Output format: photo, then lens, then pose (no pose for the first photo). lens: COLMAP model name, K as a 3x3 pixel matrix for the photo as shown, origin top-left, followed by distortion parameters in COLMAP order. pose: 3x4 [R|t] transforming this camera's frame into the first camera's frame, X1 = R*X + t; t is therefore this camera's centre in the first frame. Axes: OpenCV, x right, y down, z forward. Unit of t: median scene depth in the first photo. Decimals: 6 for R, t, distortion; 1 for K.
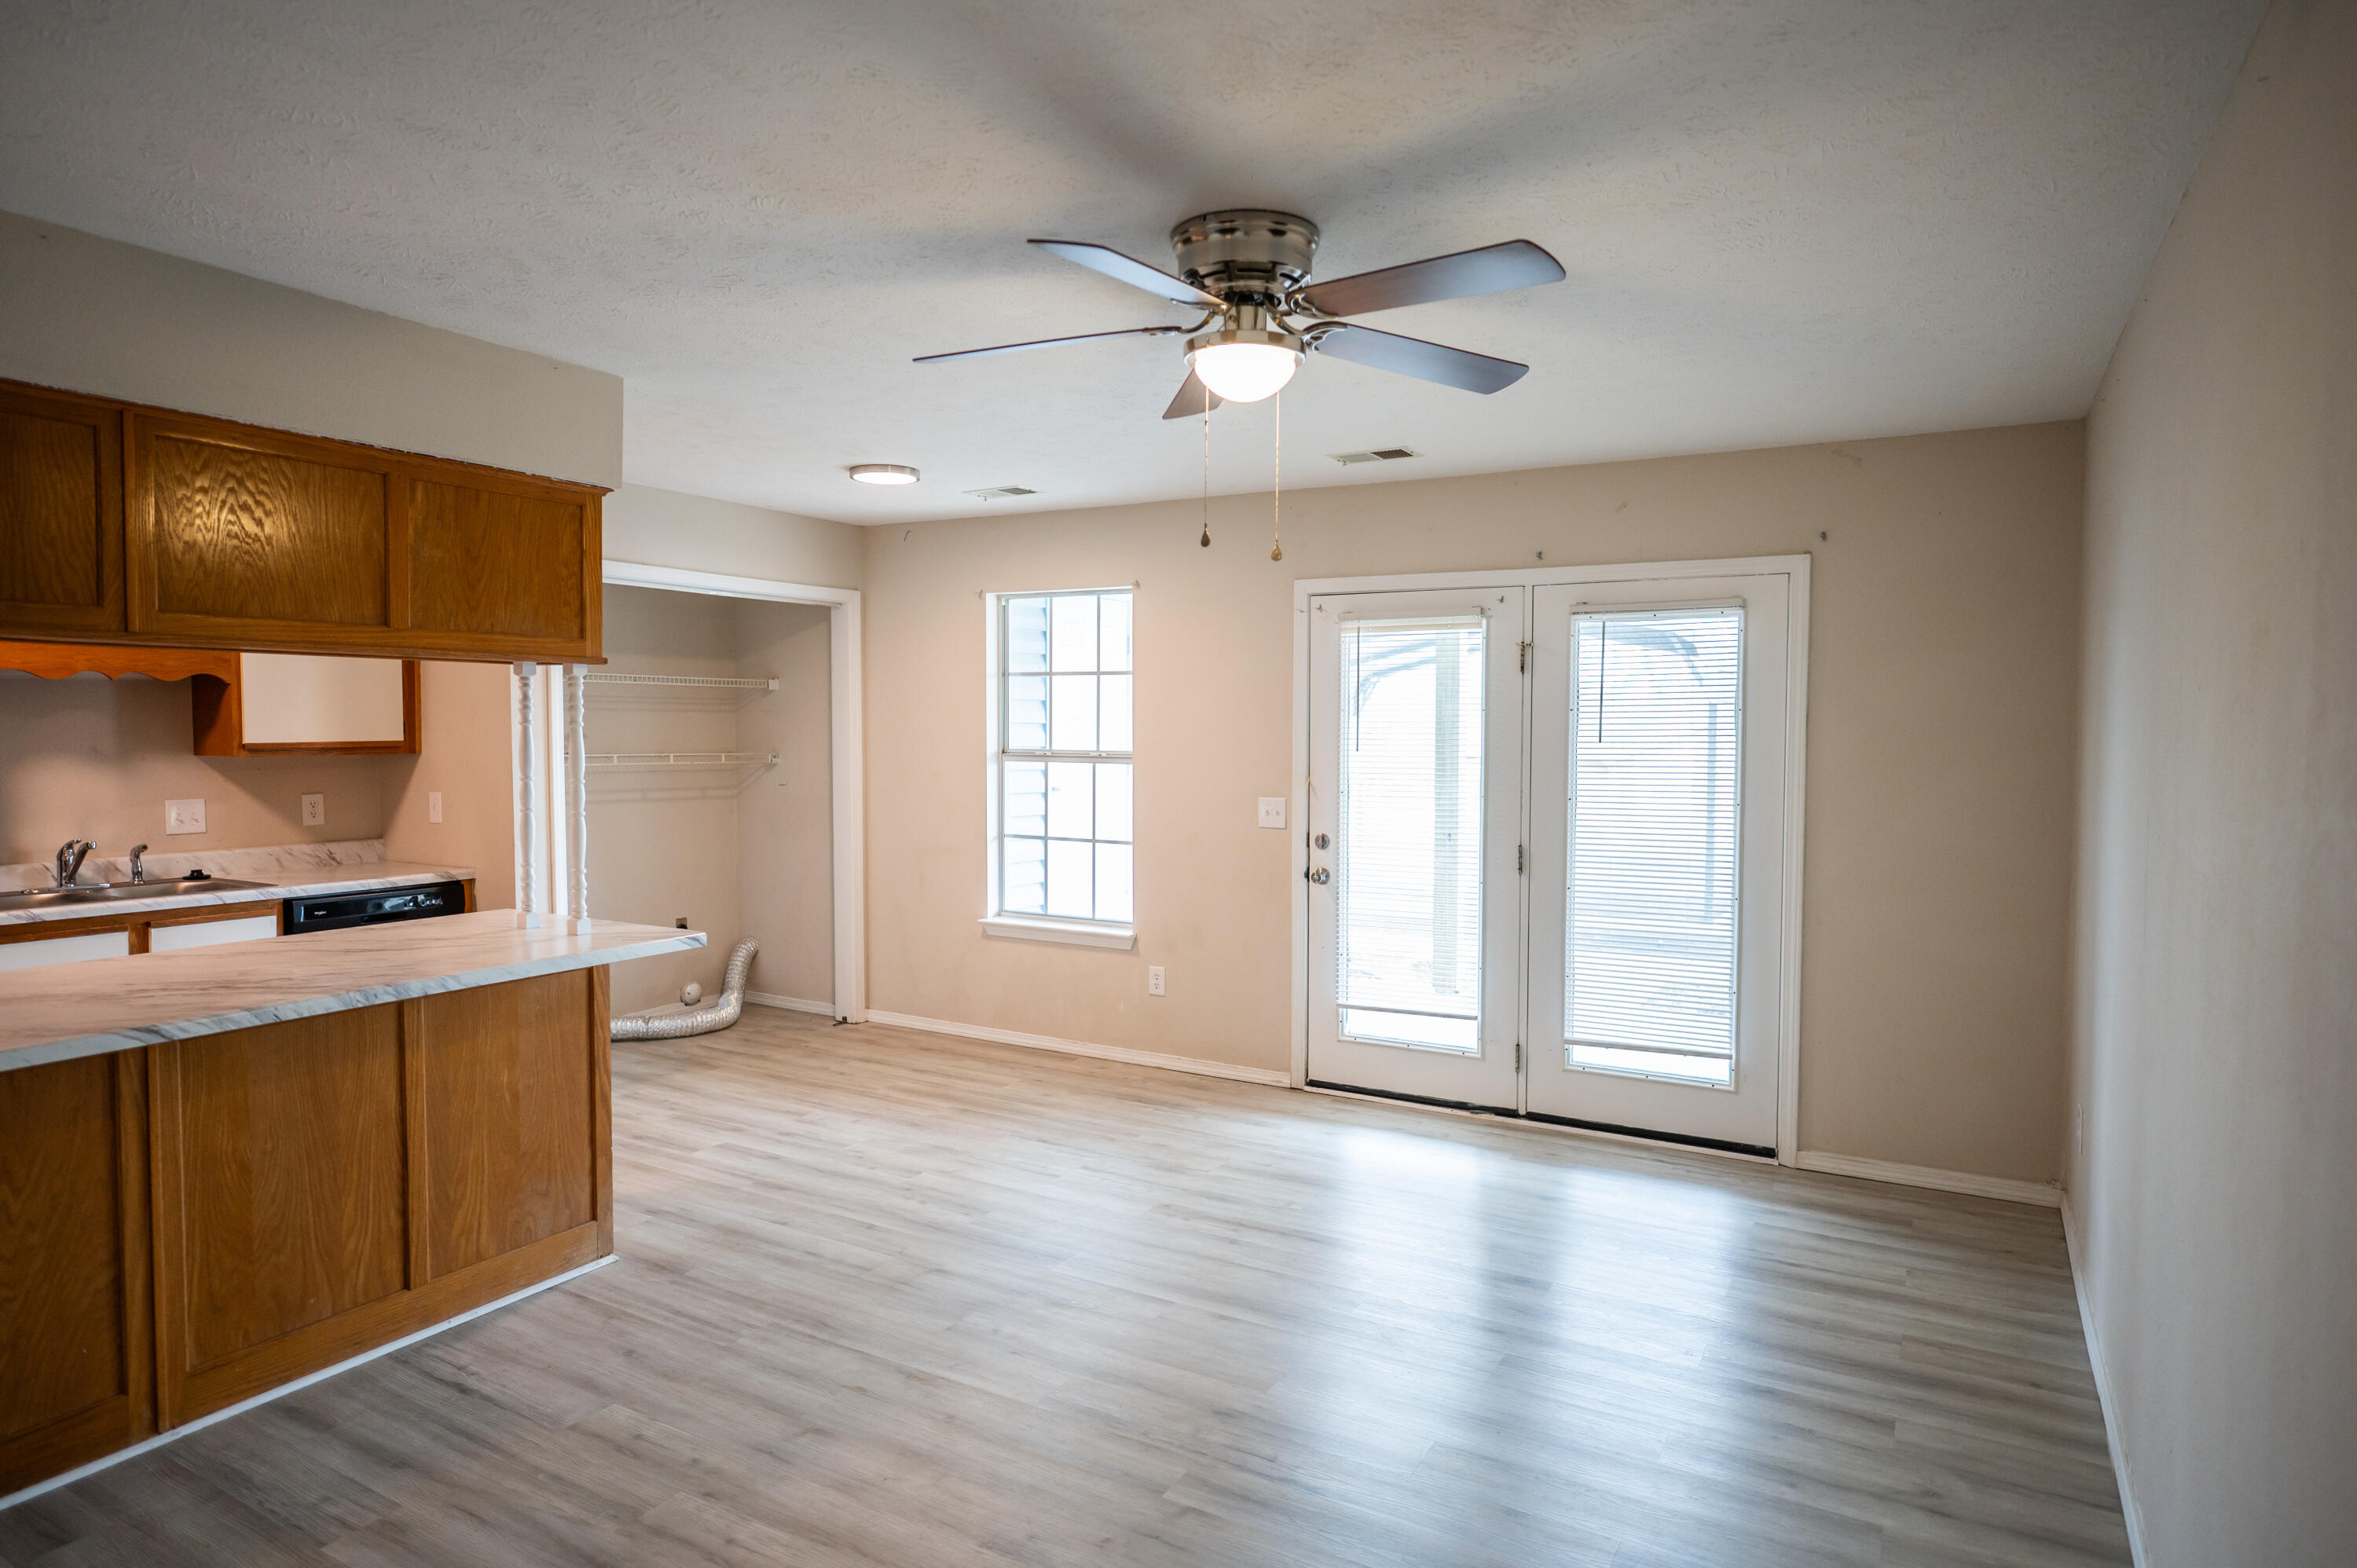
lens RADIAL K [[1324.4, 0, 1192.4], [0, 1324.4, 790.4], [0, 0, 1]] dist [-0.004955, 0.002840]
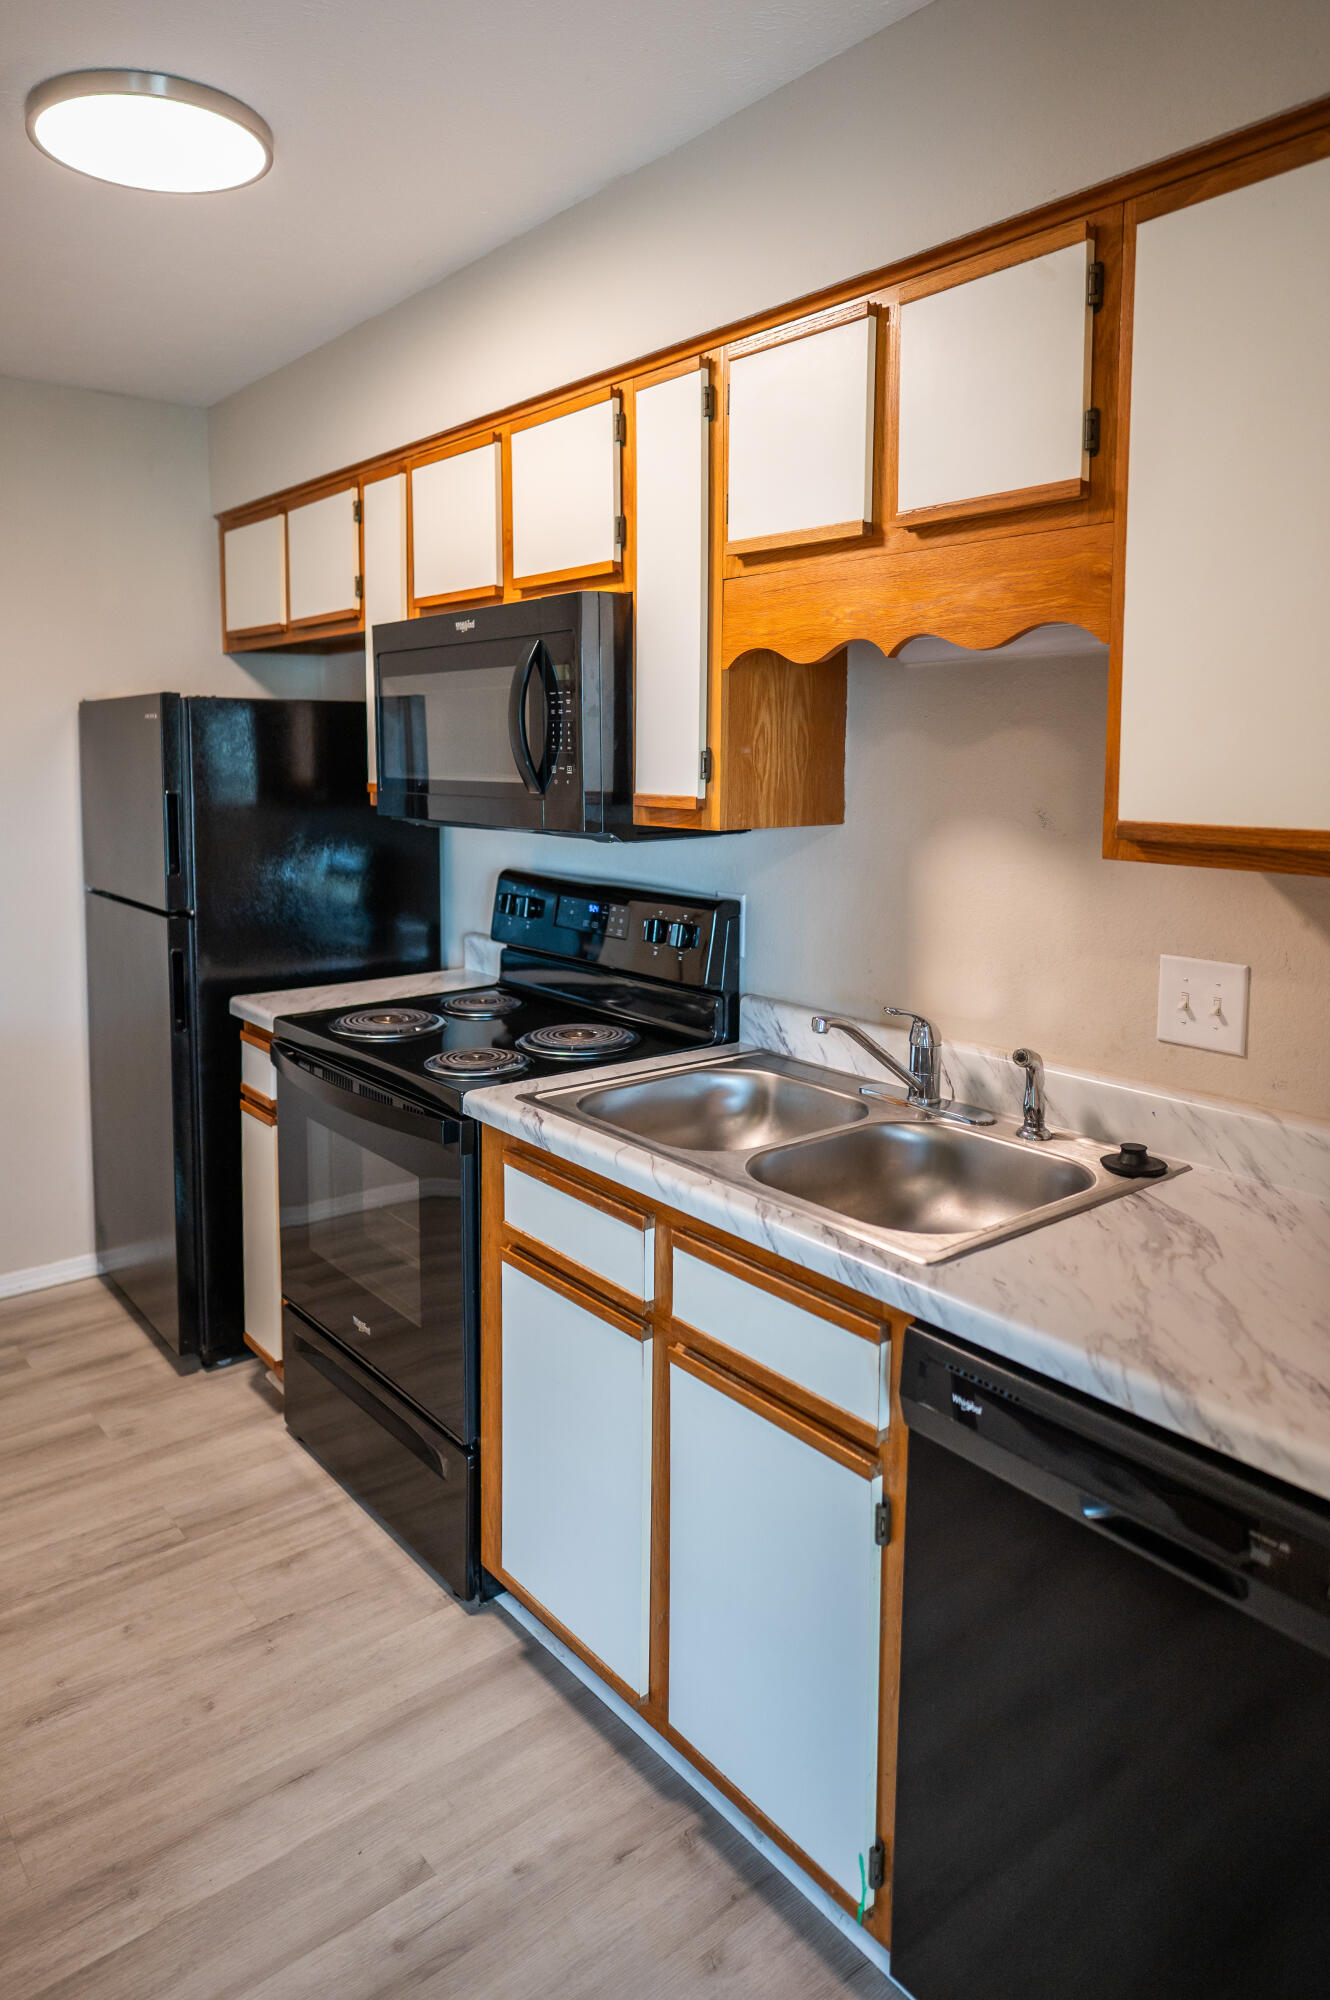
lens RADIAL K [[1293.4, 0, 614.0], [0, 1293.4, 861.3], [0, 0, 1]] dist [-0.008787, 0.004003]
pose [[-0.372083, 0.081713, -0.924596, -0.480715], [-0.051229, 0.992791, 0.108356, -0.071115], [0.926785, 0.087683, -0.365215, 1.317287]]
